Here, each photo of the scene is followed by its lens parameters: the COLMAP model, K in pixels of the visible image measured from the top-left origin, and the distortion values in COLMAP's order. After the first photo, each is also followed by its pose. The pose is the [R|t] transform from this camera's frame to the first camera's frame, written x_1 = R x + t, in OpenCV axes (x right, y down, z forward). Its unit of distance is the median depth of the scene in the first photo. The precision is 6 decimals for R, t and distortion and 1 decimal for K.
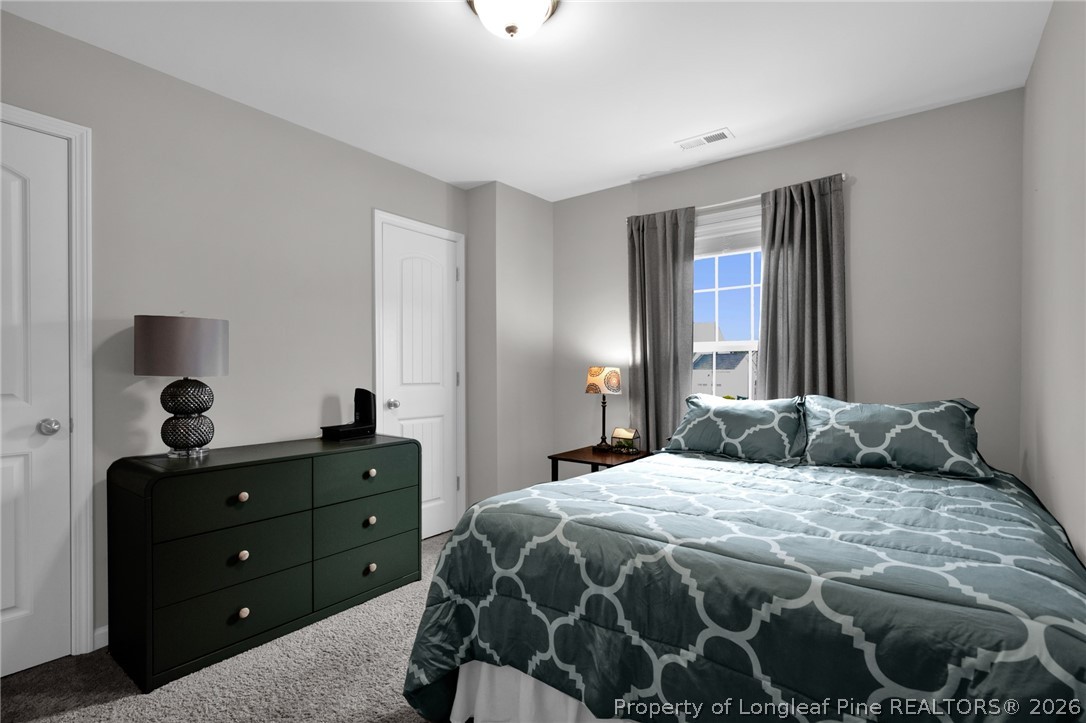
lens RADIAL K [[505.9, 0, 546.0], [0, 505.9, 366.0], [0, 0, 1]] dist [-0.001153, -0.001670]
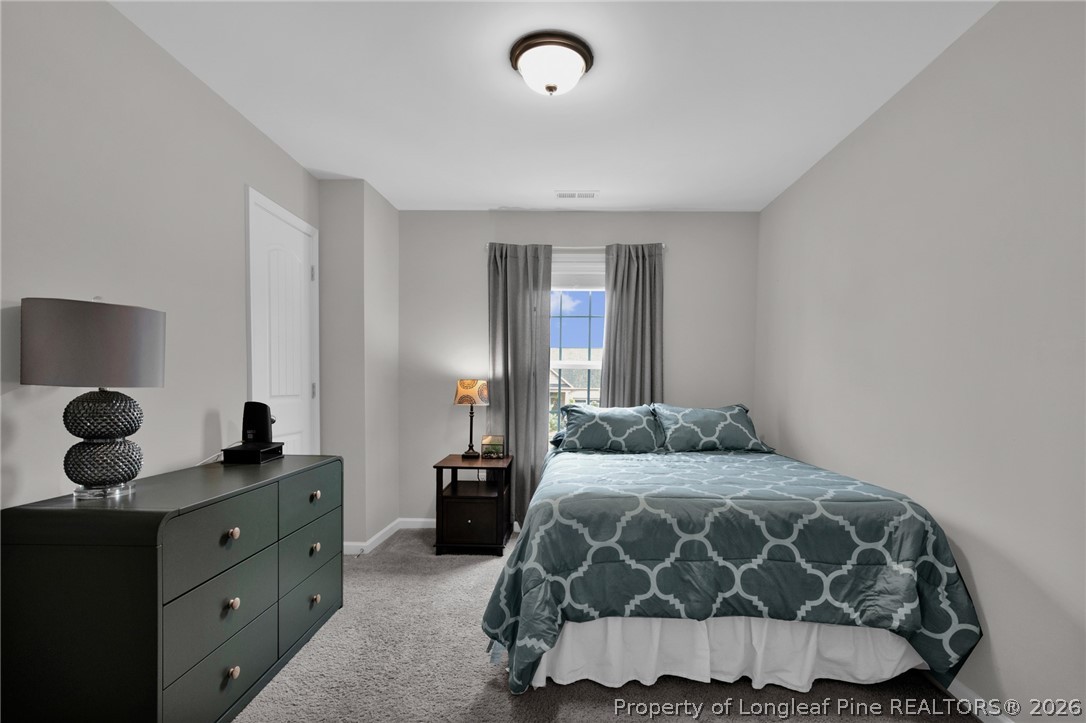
lens RADIAL K [[505.9, 0, 563.4], [0, 505.9, 389.4], [0, 0, 1]] dist [-0.001153, -0.001670]
pose [[0.819474, 0.004296, 0.573100, -0.564564], [-0.017789, 0.999681, 0.017944, -0.000455], [-0.572840, -0.024899, 0.819289, 0.016620]]
